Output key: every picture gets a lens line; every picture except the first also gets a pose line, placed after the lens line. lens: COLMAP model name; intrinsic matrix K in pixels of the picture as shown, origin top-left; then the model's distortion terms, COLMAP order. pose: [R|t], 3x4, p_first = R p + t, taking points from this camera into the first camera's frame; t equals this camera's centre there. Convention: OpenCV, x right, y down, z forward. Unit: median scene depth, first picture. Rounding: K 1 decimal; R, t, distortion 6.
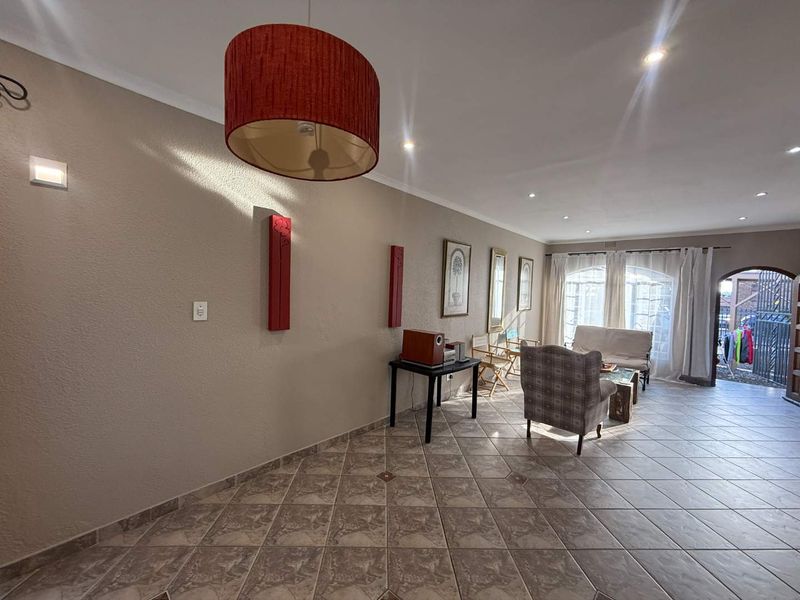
lens RADIAL K [[309.2, 0, 397.4], [0, 309.2, 293.5], [0, 0, 1]] dist [-0.016169, 0.000192]
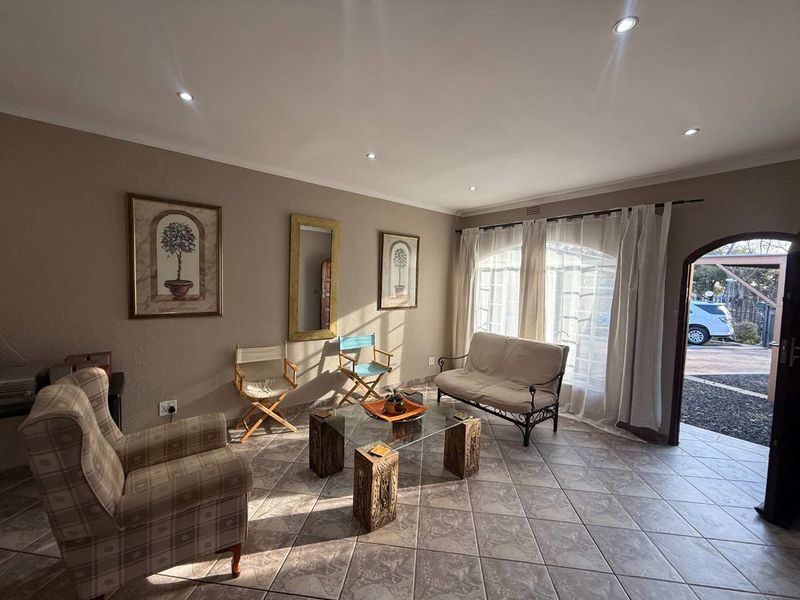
lens RADIAL K [[319.2, 0, 396.8], [0, 319.2, 300.2], [0, 0, 1]] dist [-0.001256, 0.000516]
pose [[0.992243, 0.012006, -0.123736, 0.503493], [-0.007256, 0.999222, 0.038768, 0.007904], [0.124105, -0.037569, 0.991558, 0.285860]]
